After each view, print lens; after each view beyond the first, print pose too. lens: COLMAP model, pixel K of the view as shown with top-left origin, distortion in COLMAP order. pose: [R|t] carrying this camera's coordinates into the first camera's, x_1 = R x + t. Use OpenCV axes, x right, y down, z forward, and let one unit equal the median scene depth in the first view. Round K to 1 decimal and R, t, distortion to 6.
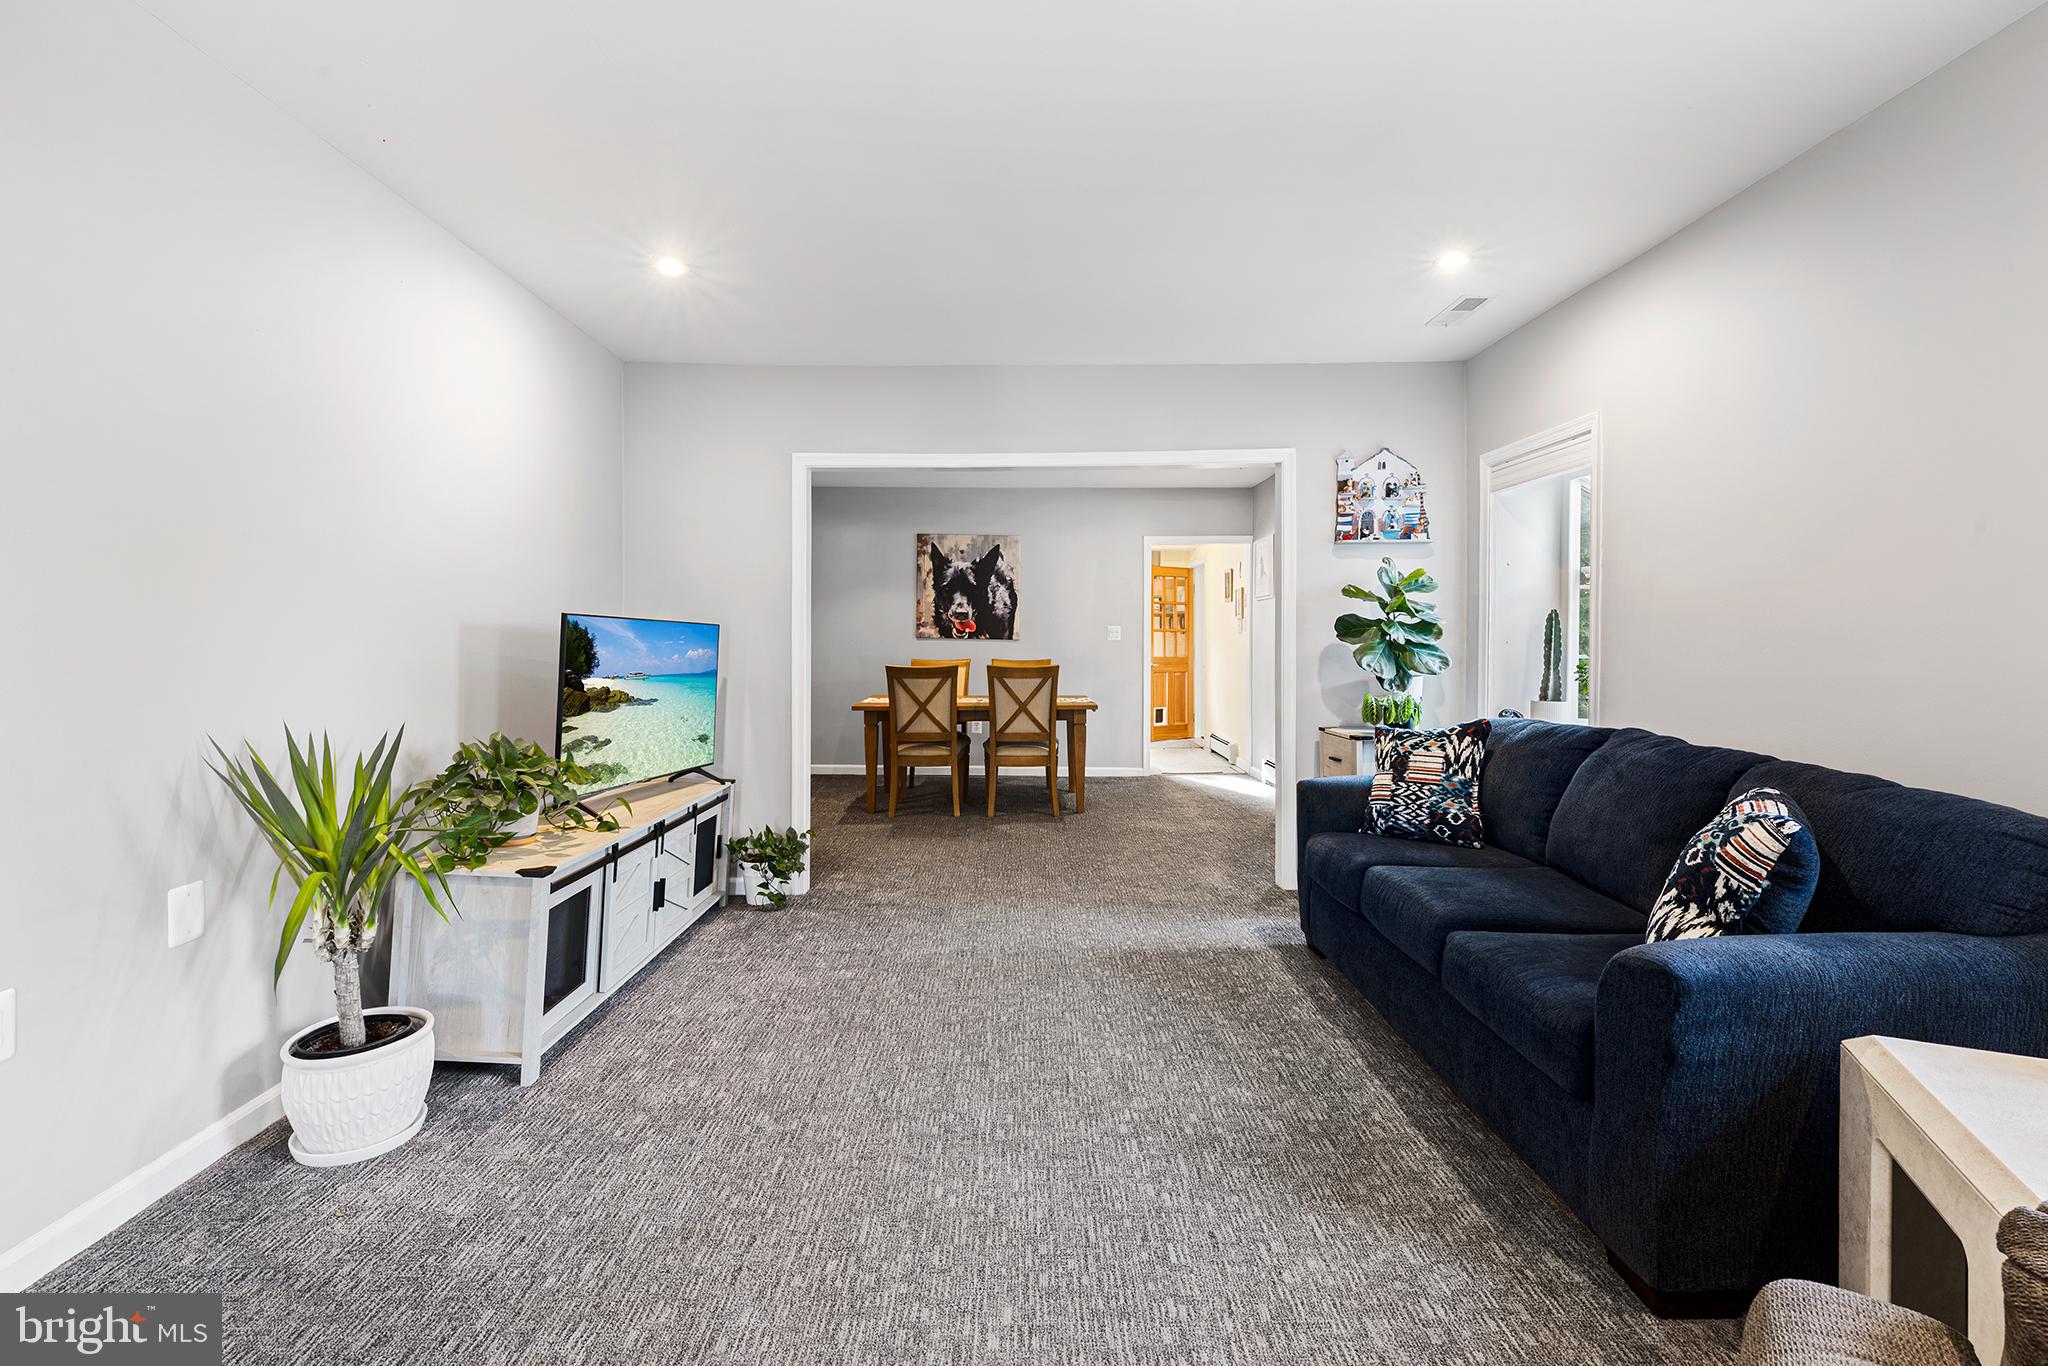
lens RADIAL K [[922.2, 0, 1027.0], [0, 922.2, 653.6], [0, 0, 1]] dist [0.001769, -0.000185]
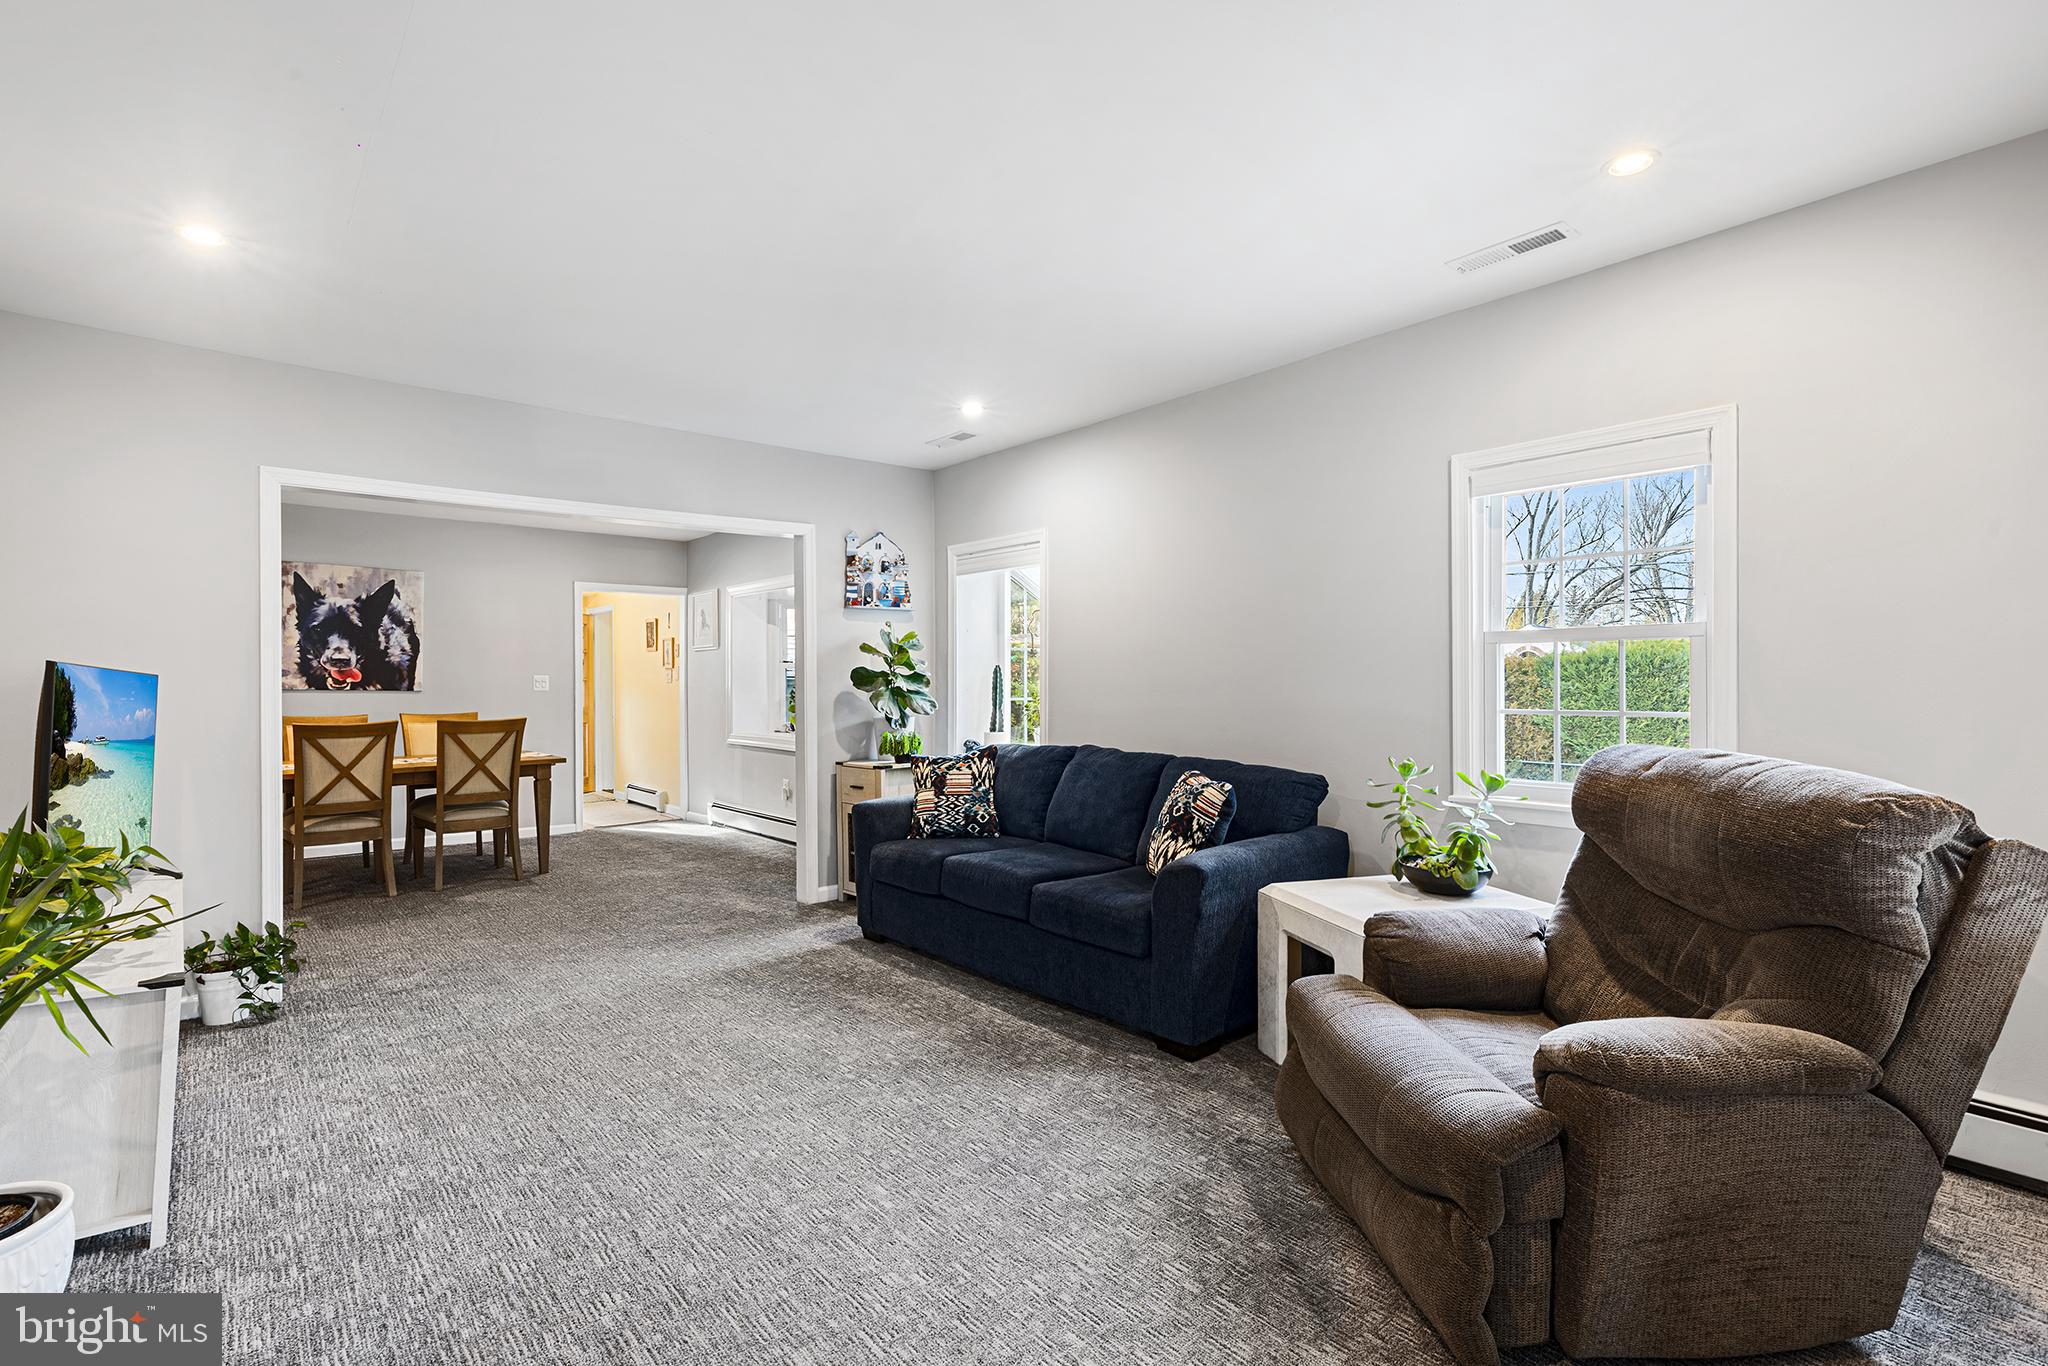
lens RADIAL K [[930.0, 0, 1016.4], [0, 930.0, 703.7], [0, 0, 1]] dist [0.002545, -0.000180]
pose [[0.764348, -0.018758, 0.644531, -0.191322], [0.017279, 0.999814, 0.008607, -0.001040], [-0.644572, 0.004558, 0.764530, -0.045171]]
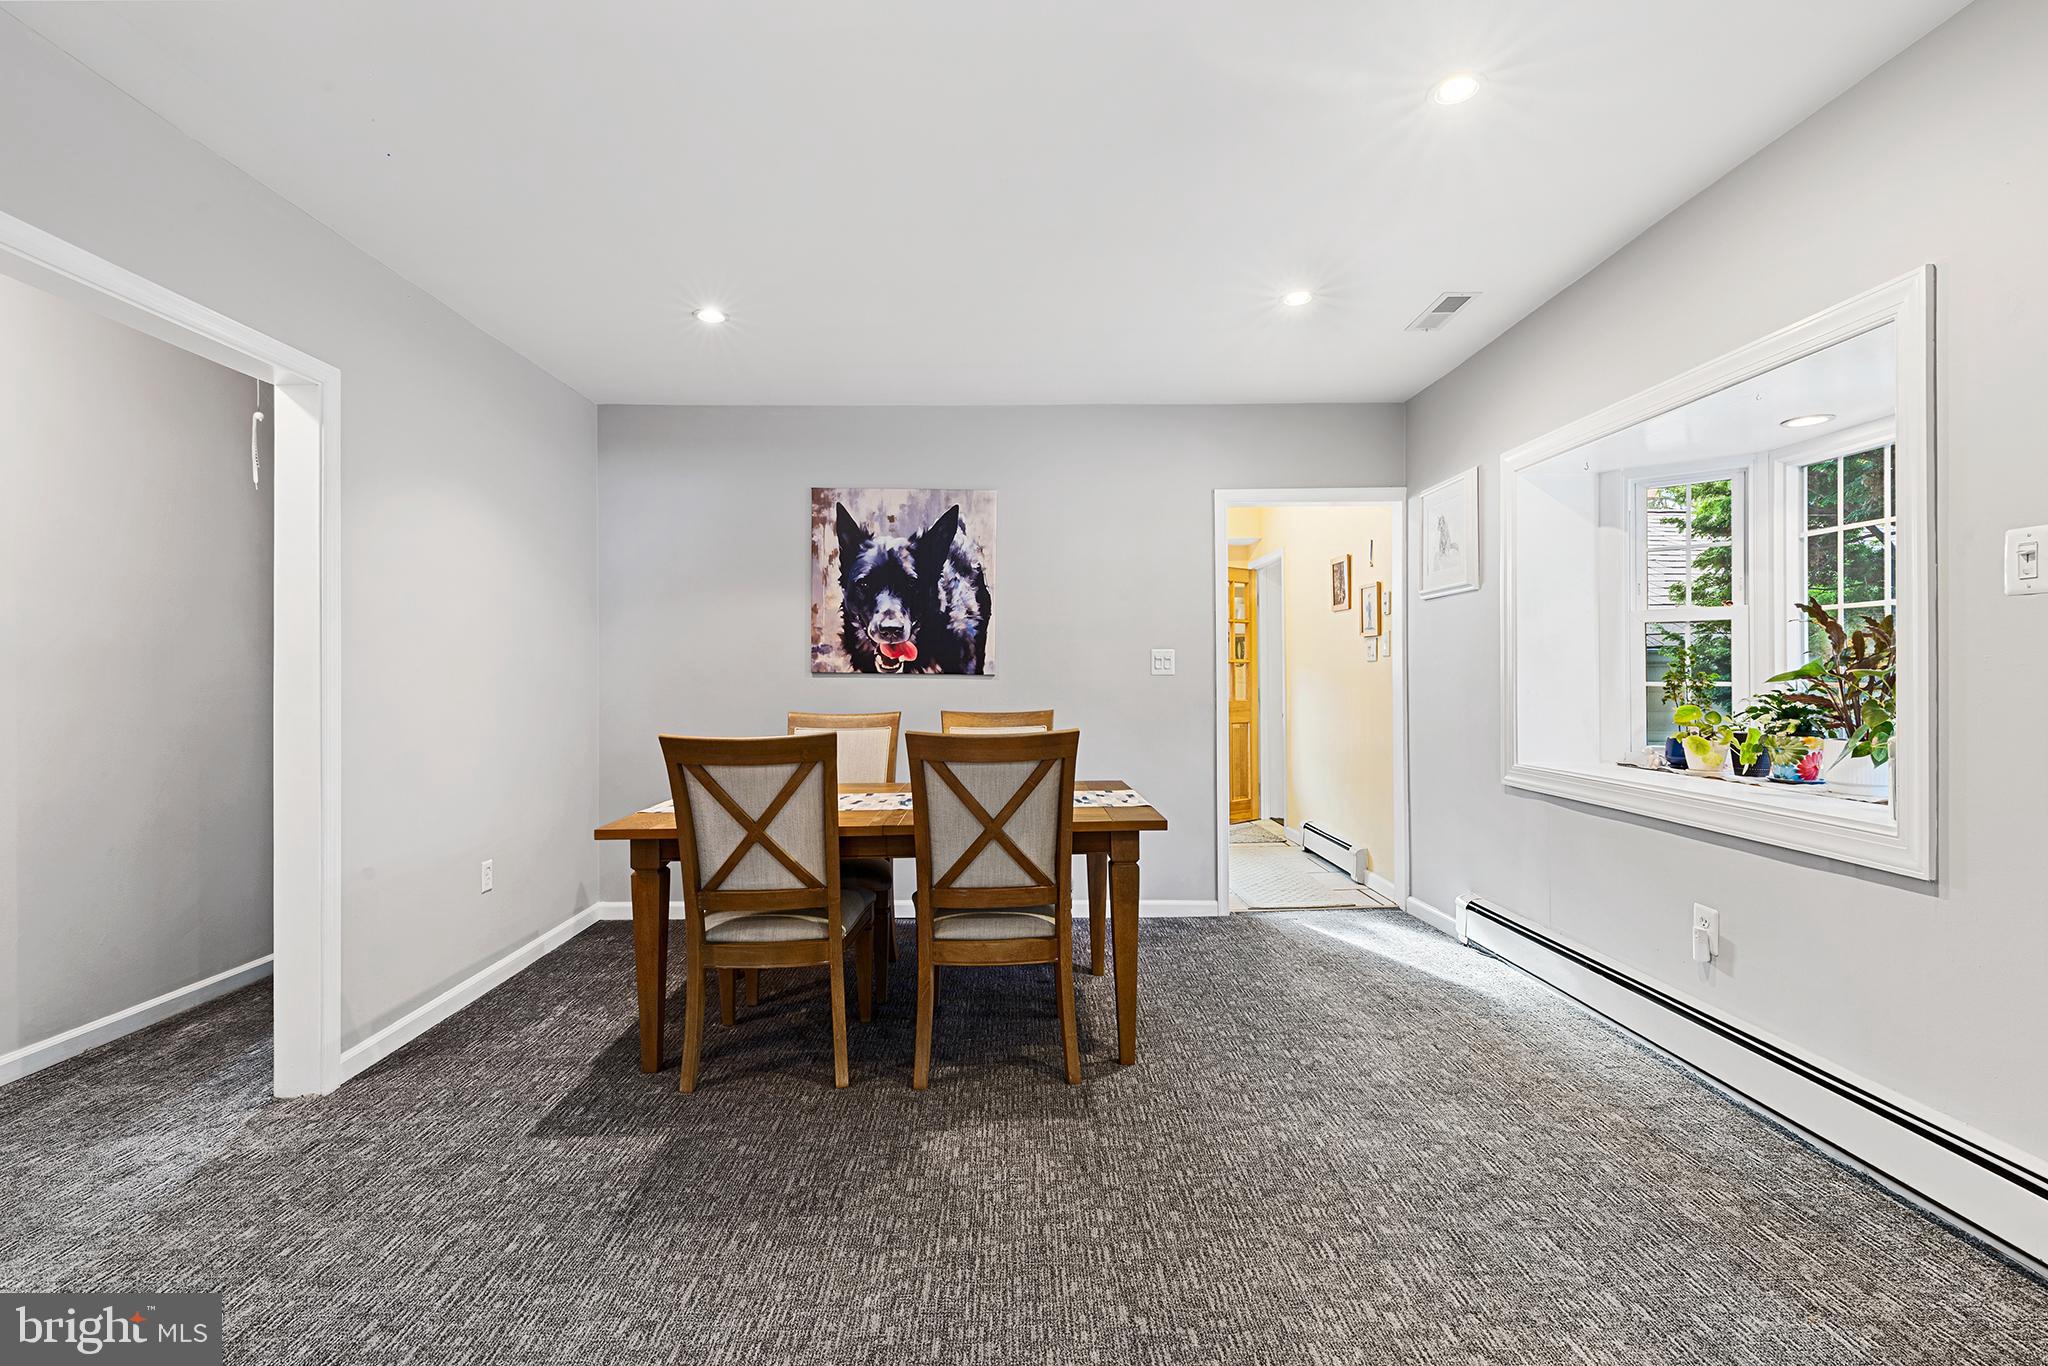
lens RADIAL K [[922.2, 0, 1027.0], [0, 922.2, 653.6], [0, 0, 1]] dist [0.001769, -0.000185]
pose [[0.999925, -0.008686, 0.008655, 0.008299], [0.009058, 0.998992, -0.043961, -0.004047], [-0.008265, 0.044036, 0.998996, 0.571048]]
